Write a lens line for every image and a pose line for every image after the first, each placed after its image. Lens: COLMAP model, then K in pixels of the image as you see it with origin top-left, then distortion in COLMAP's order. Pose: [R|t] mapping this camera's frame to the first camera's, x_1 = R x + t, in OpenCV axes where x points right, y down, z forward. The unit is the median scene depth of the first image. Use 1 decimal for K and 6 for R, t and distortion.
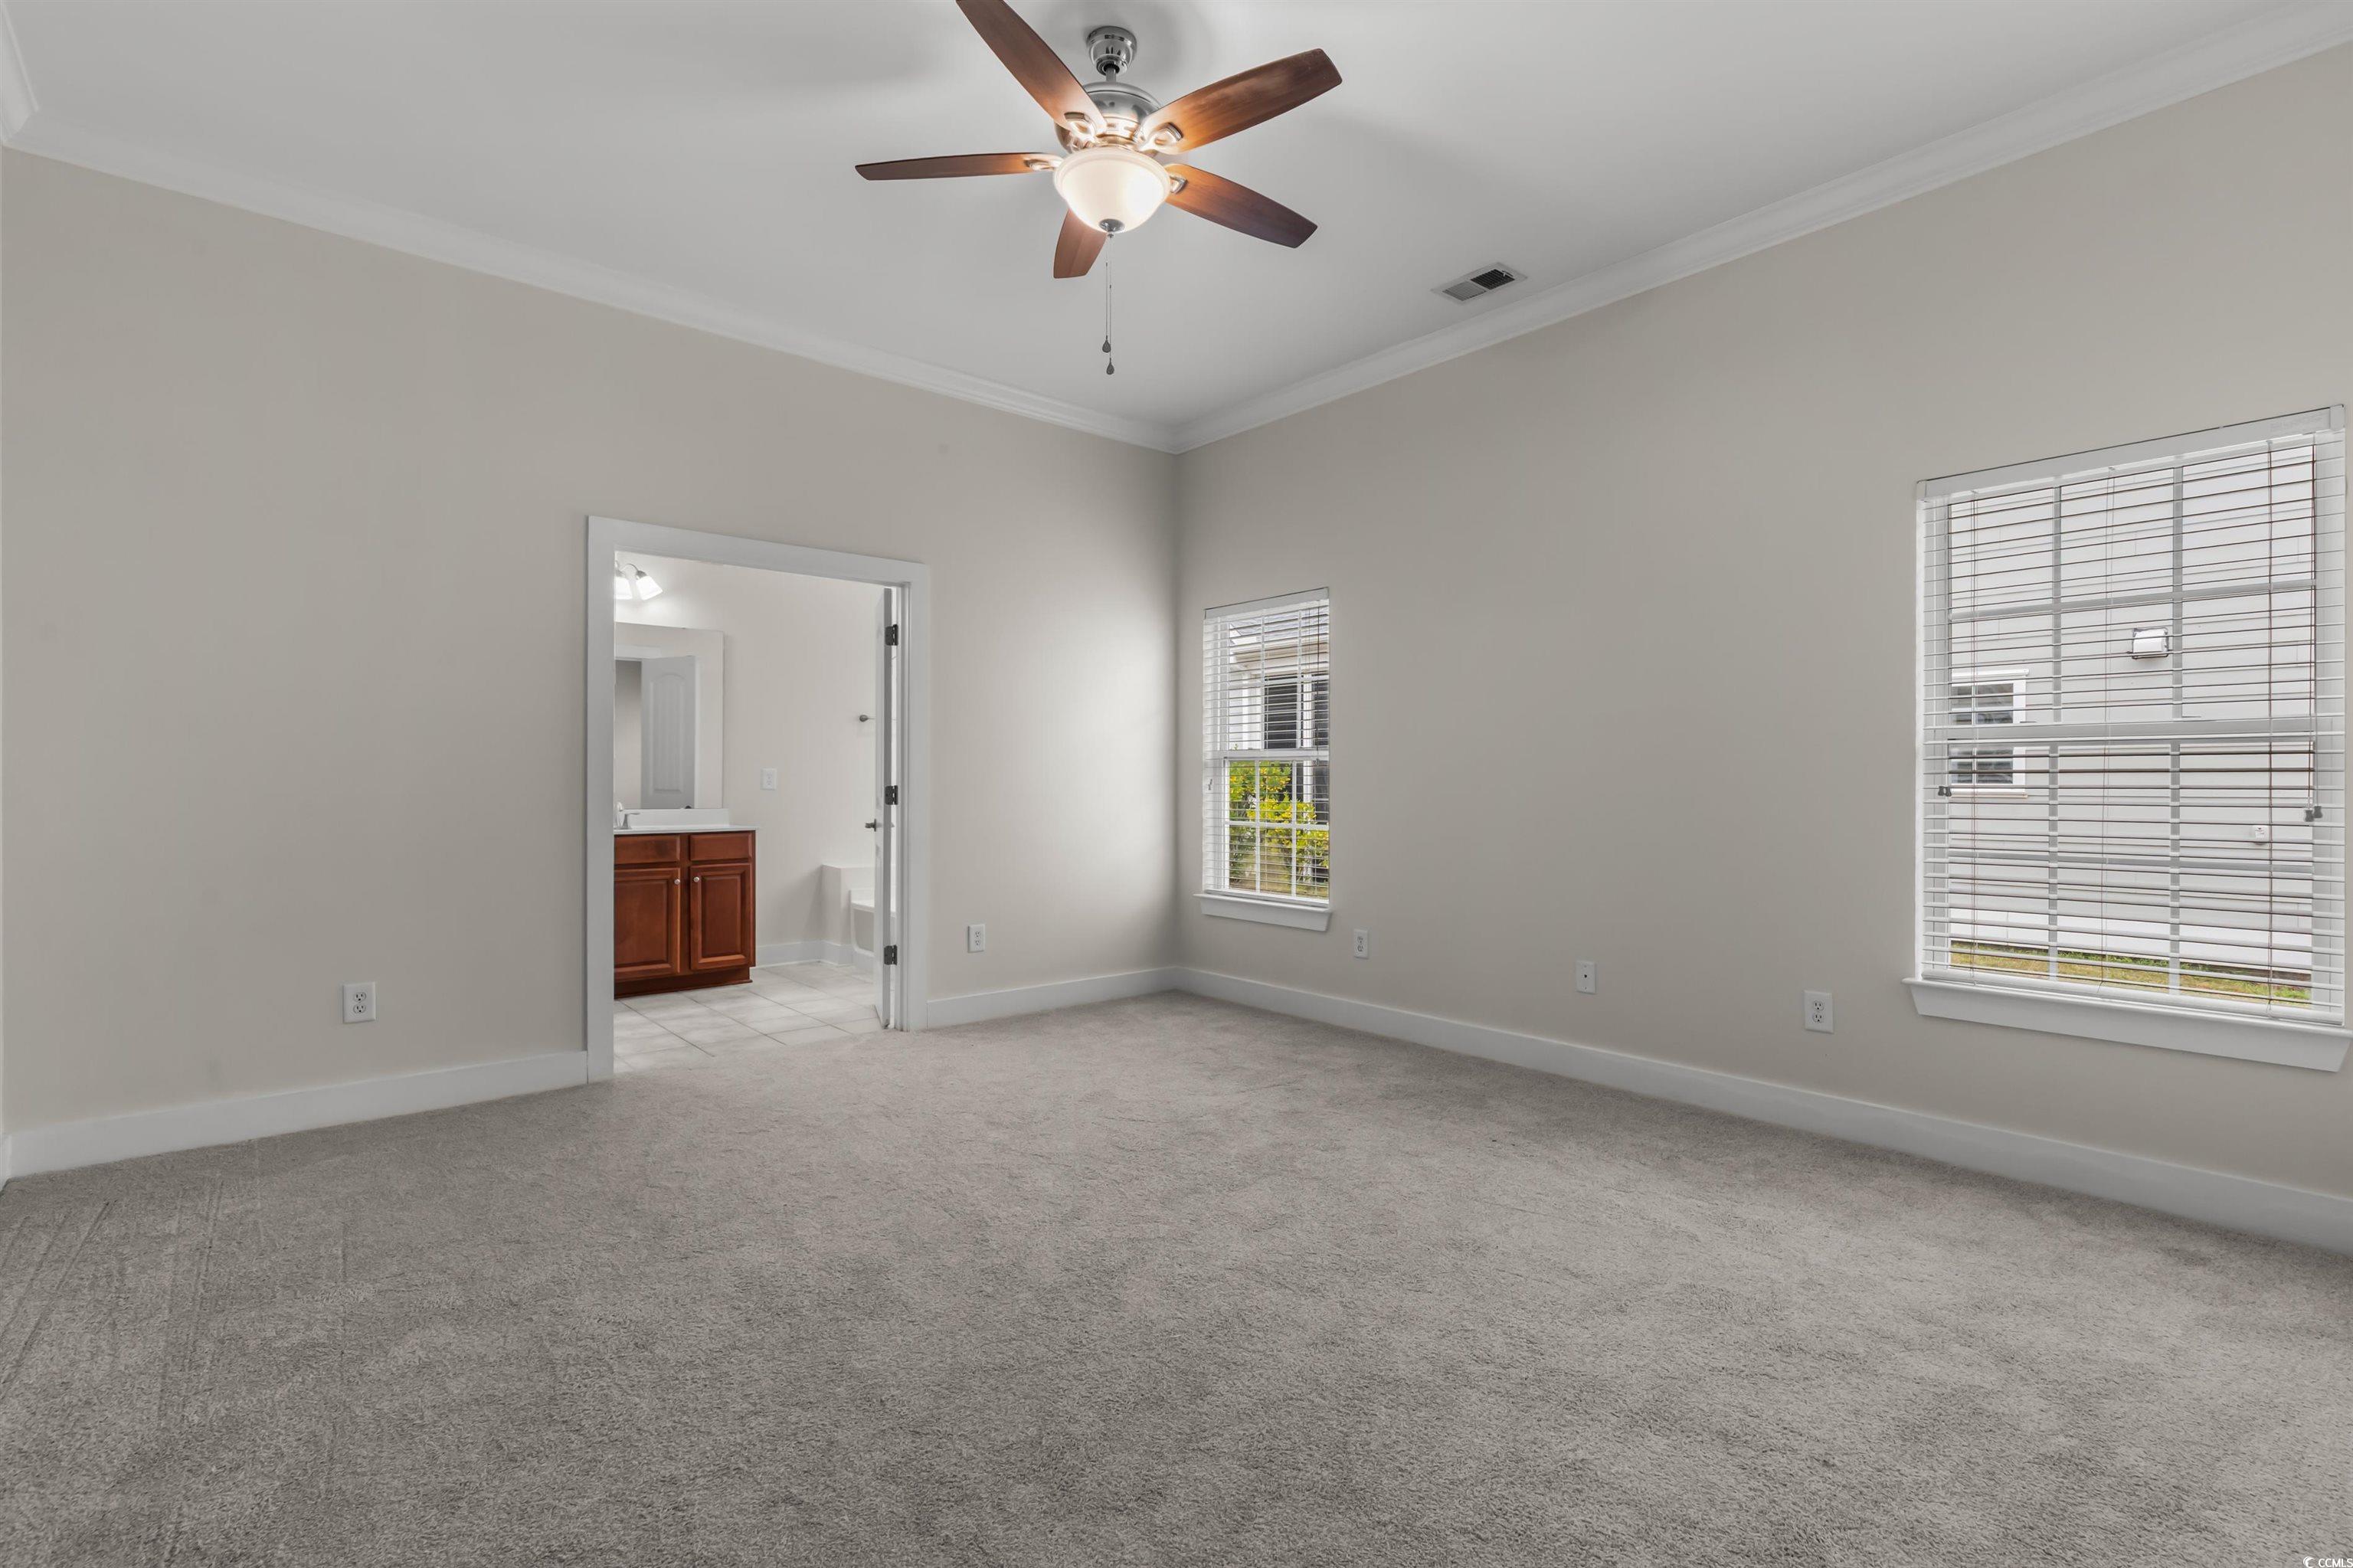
lens RADIAL K [[1079.8, 0, 1157.4], [0, 1079.8, 781.8], [0, 0, 1]] dist [0.003514, 0.000124]
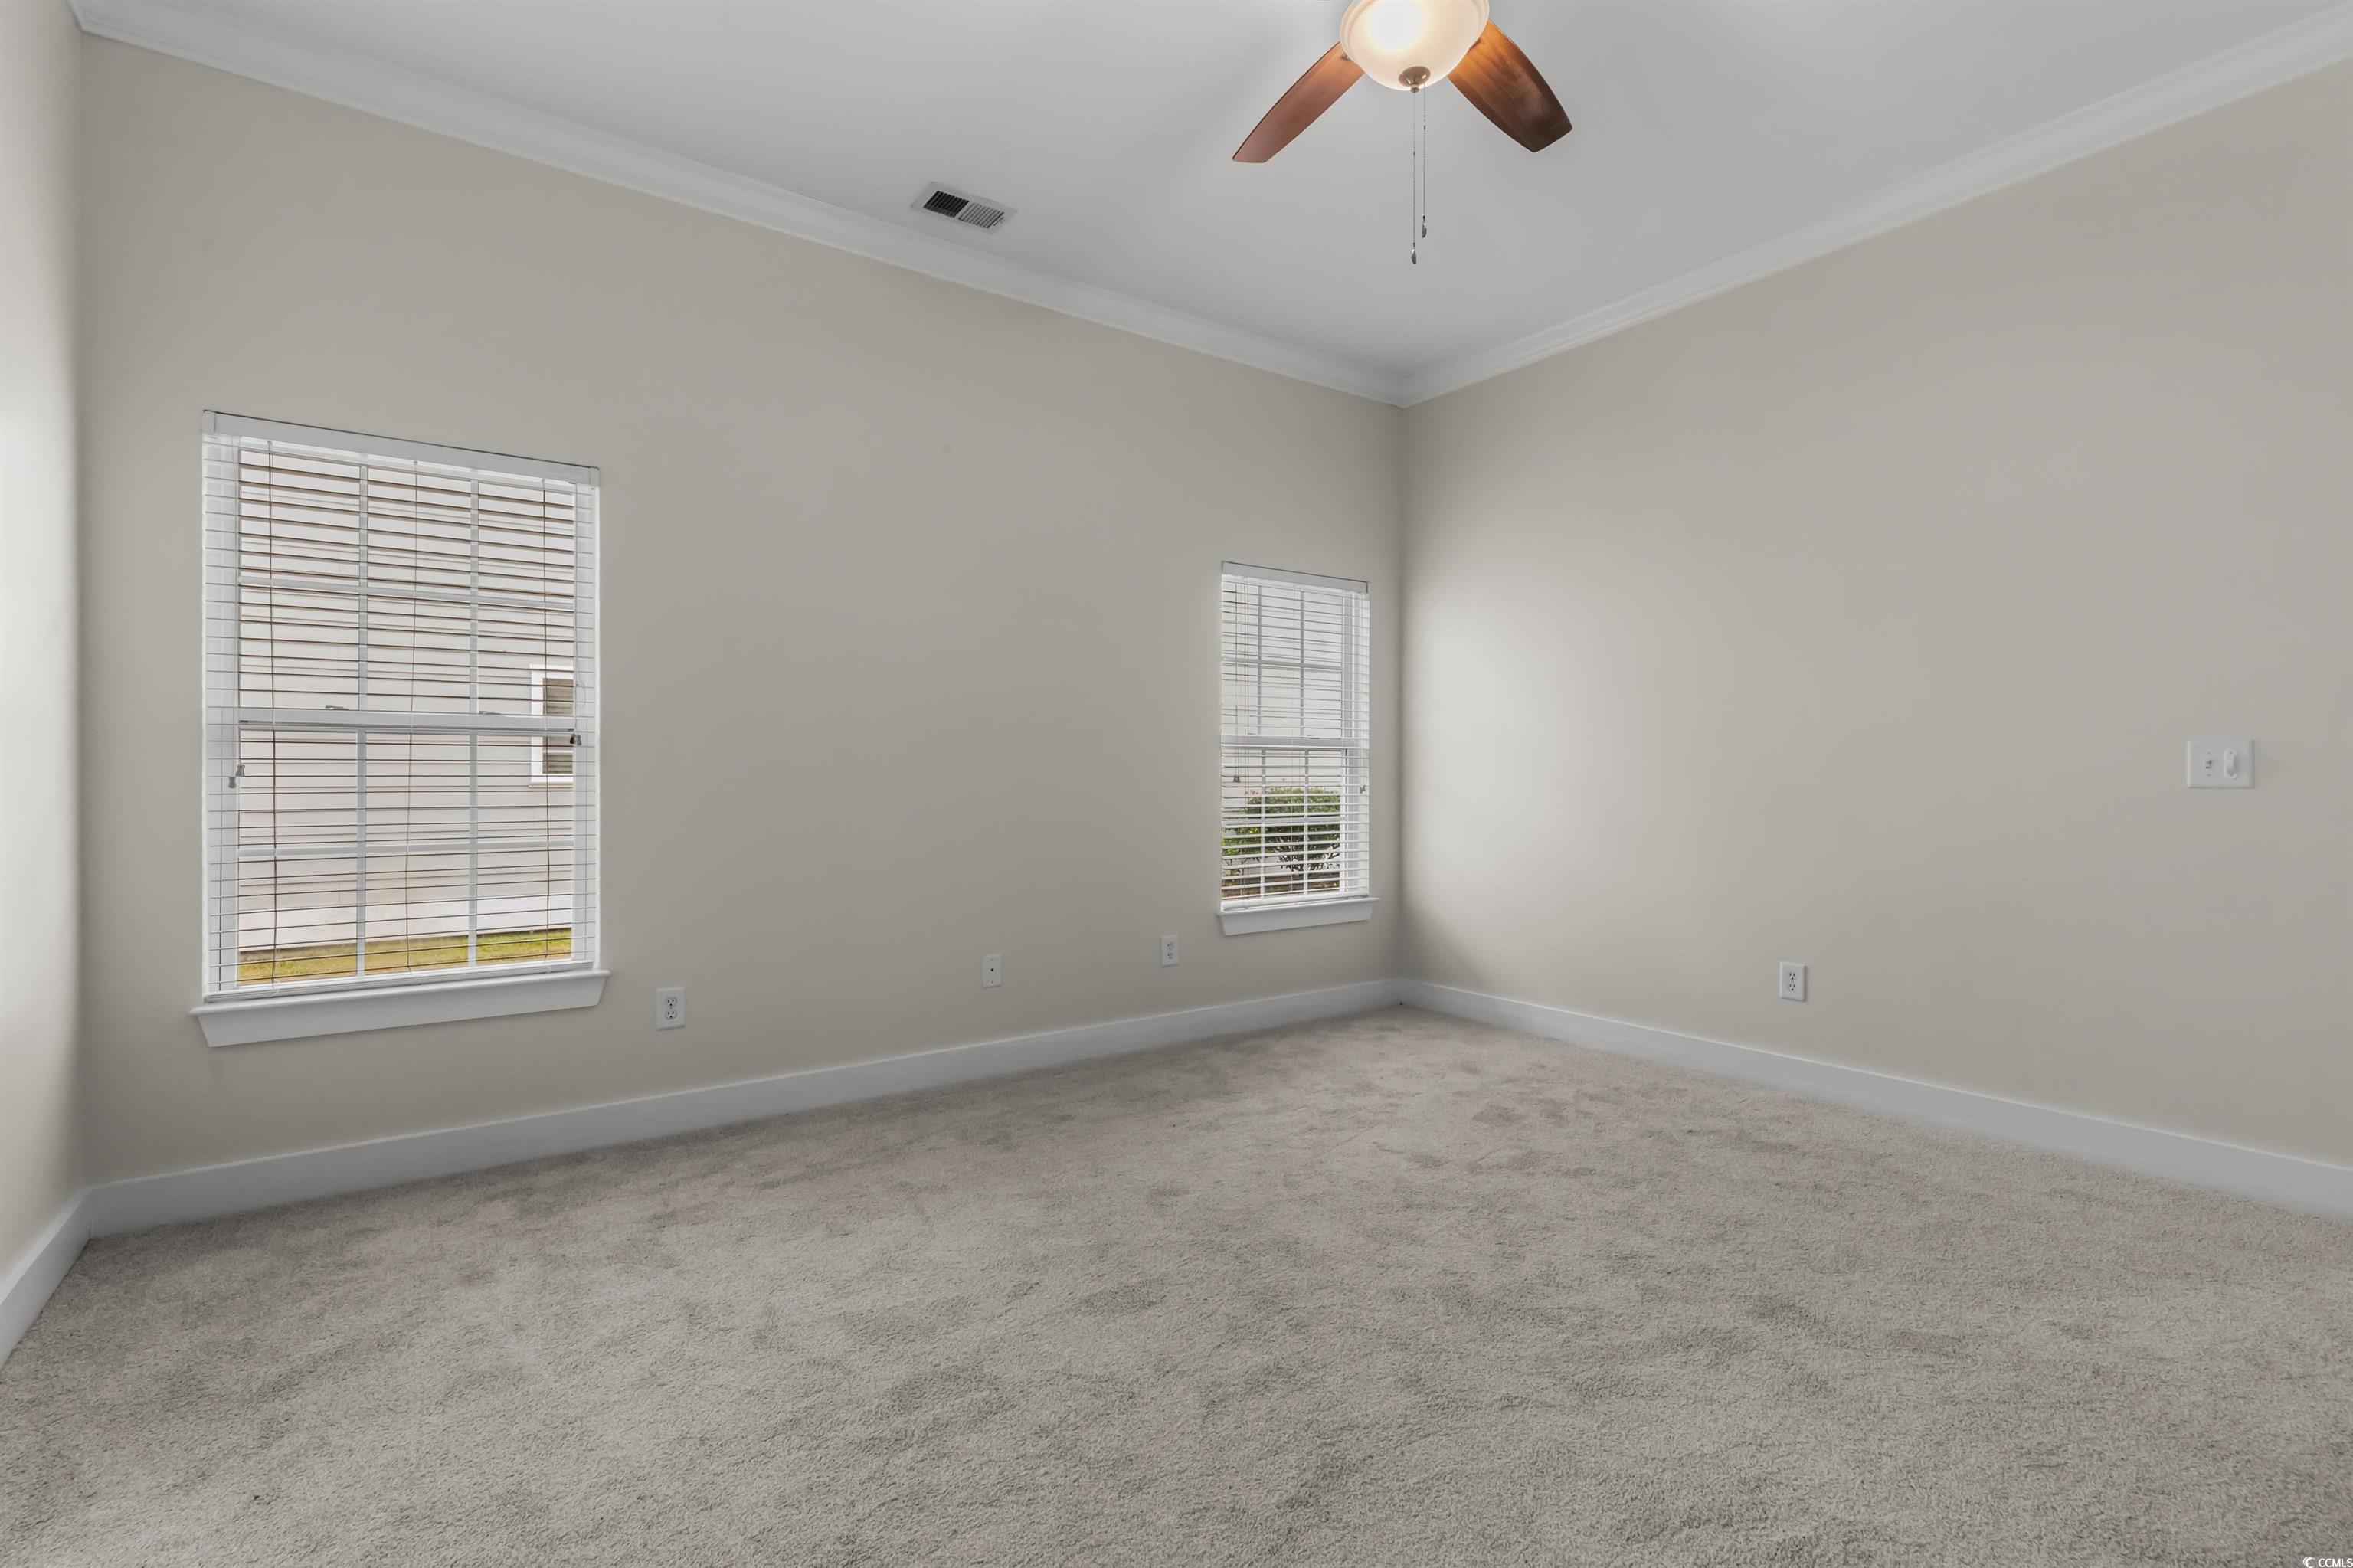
lens RADIAL K [[1136.2, 0, 1188.1], [0, 1136.2, 781.8], [0, 0, 1]] dist [0.028673, 0.000111]
pose [[0.056557, -0.009105, 0.998358, -0.440209], [-0.001856, 0.999956, 0.009225, -0.000511], [-0.998398, -0.002375, 0.056537, 0.541150]]
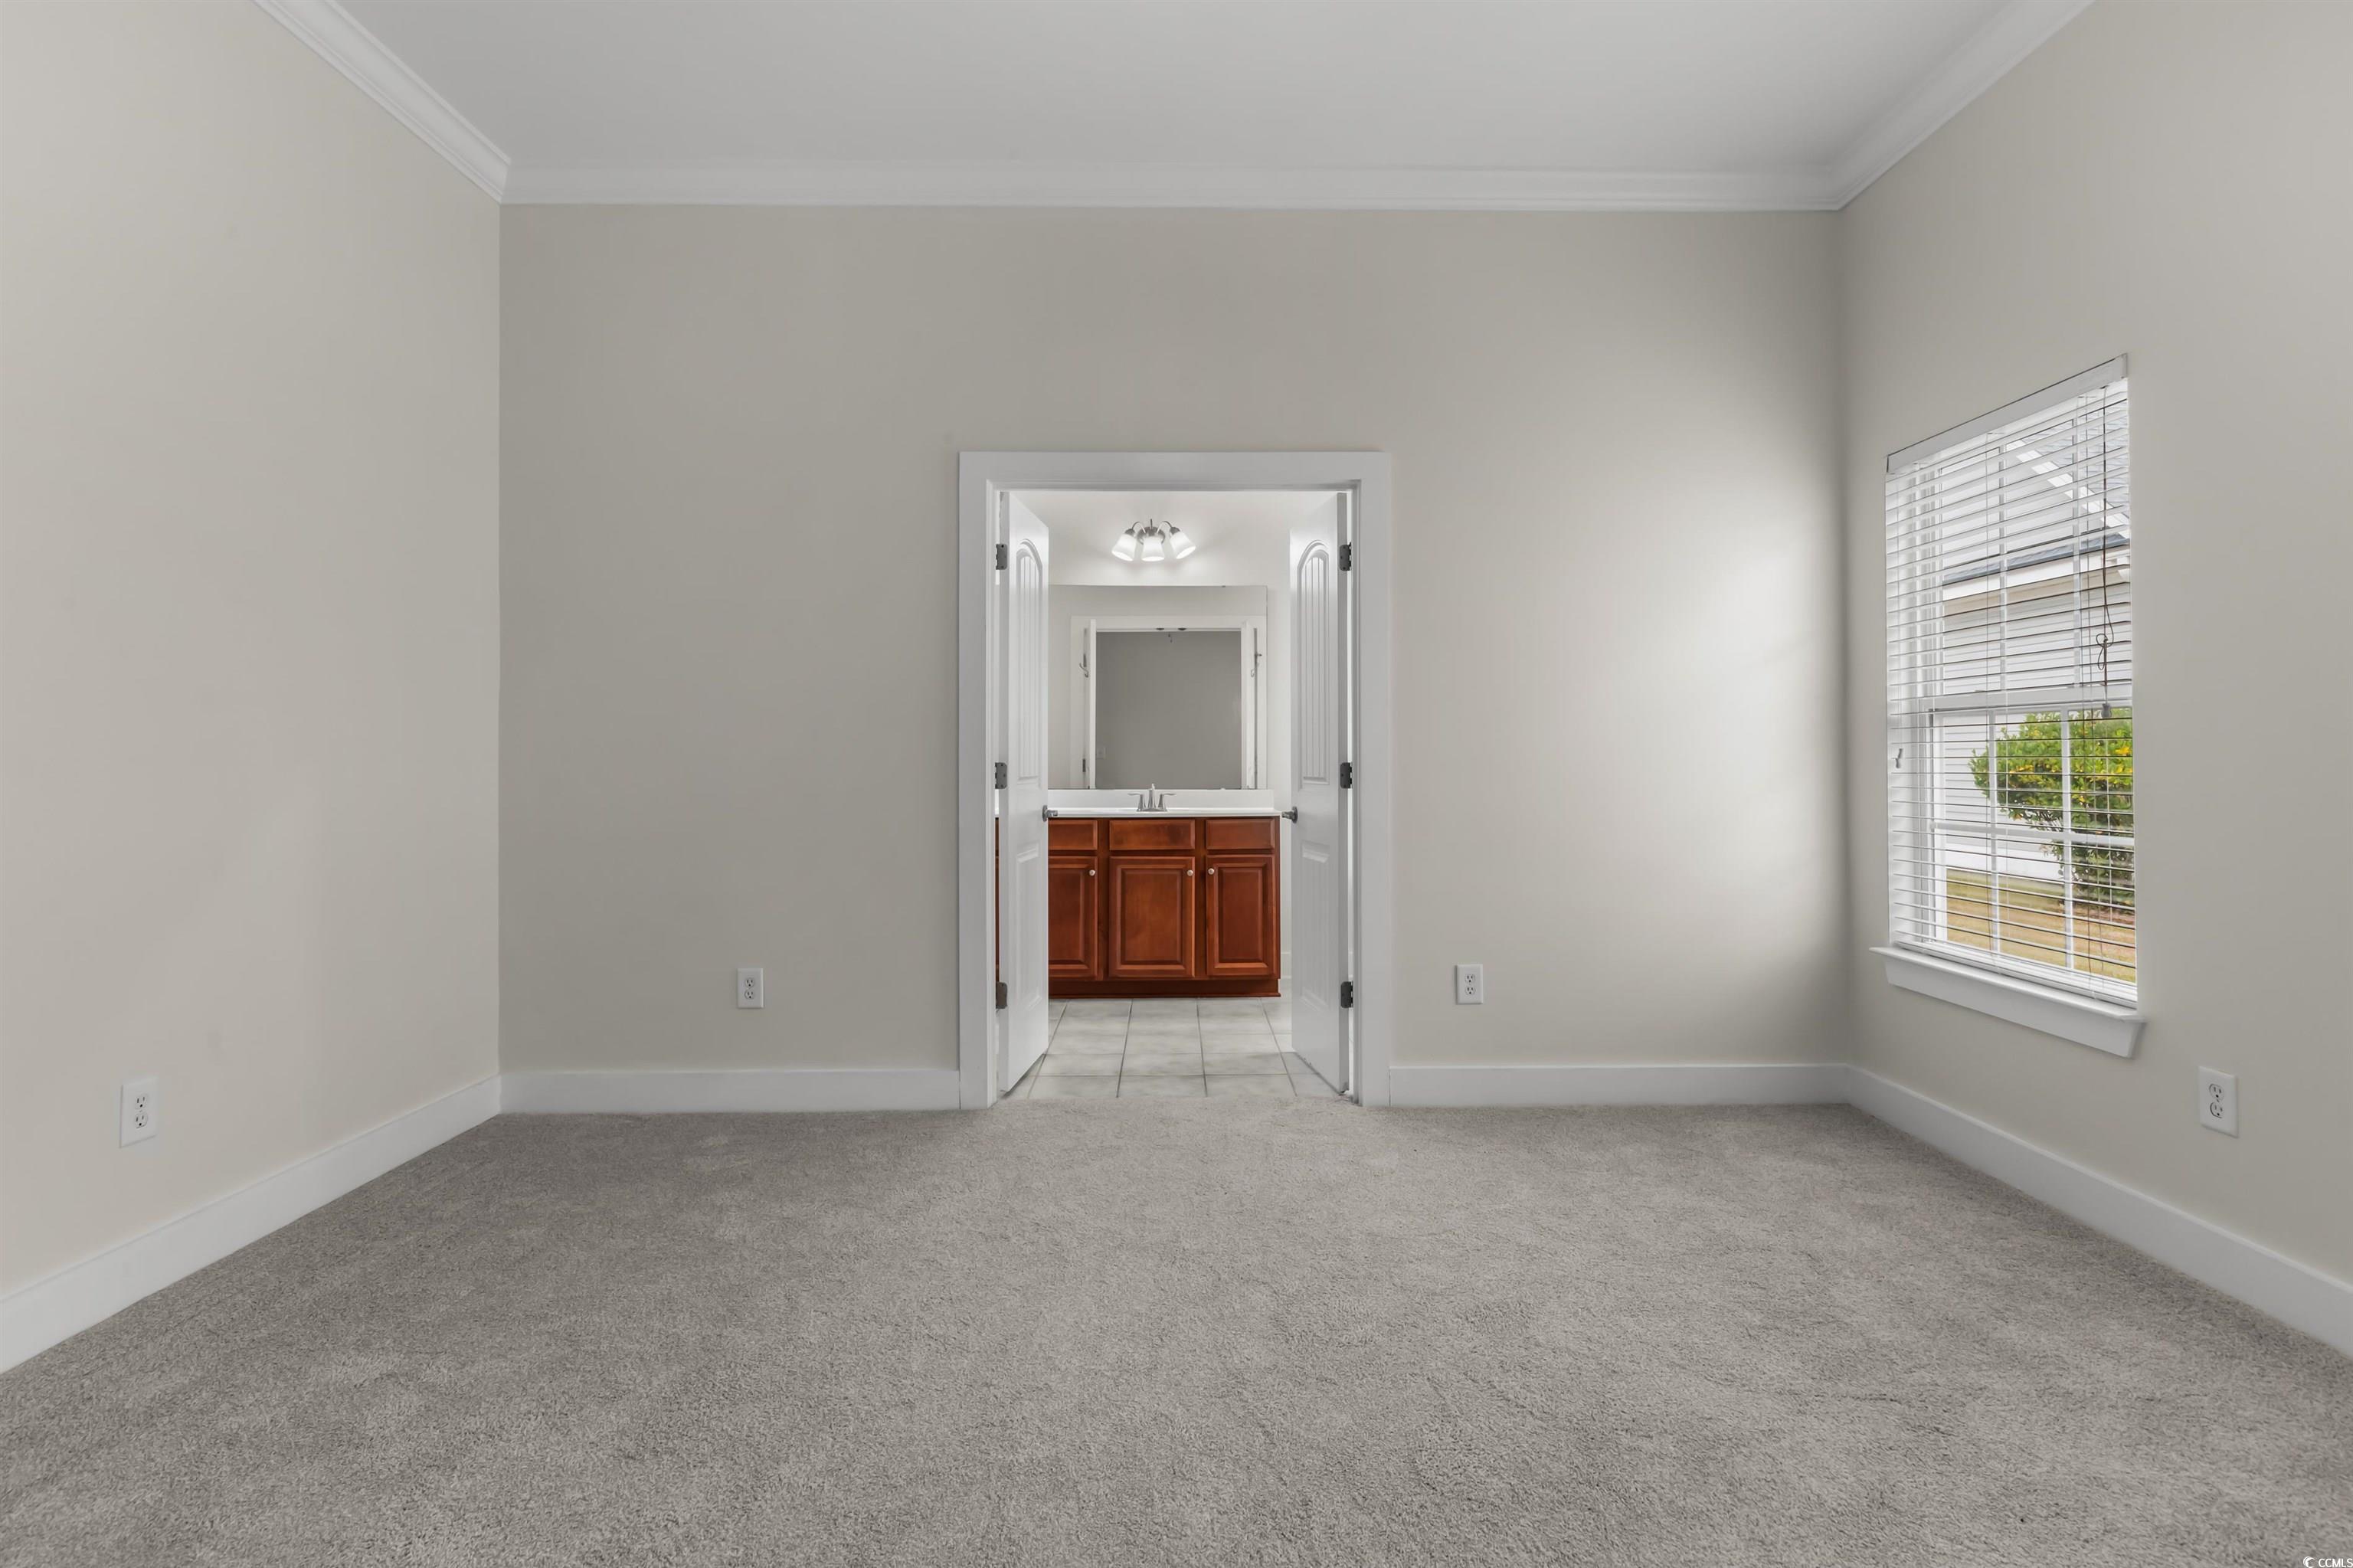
lens RADIAL K [[1134.6, 0, 1154.4], [0, 1134.6, 743.4], [0, 0, 1]] dist [-0.000647, -0.000456]
pose [[0.777270, -0.014293, -0.629004, 0.121738], [0.005685, 0.999861, -0.015694, 0.002048], [0.629141, 0.008622, 0.777243, 0.288000]]
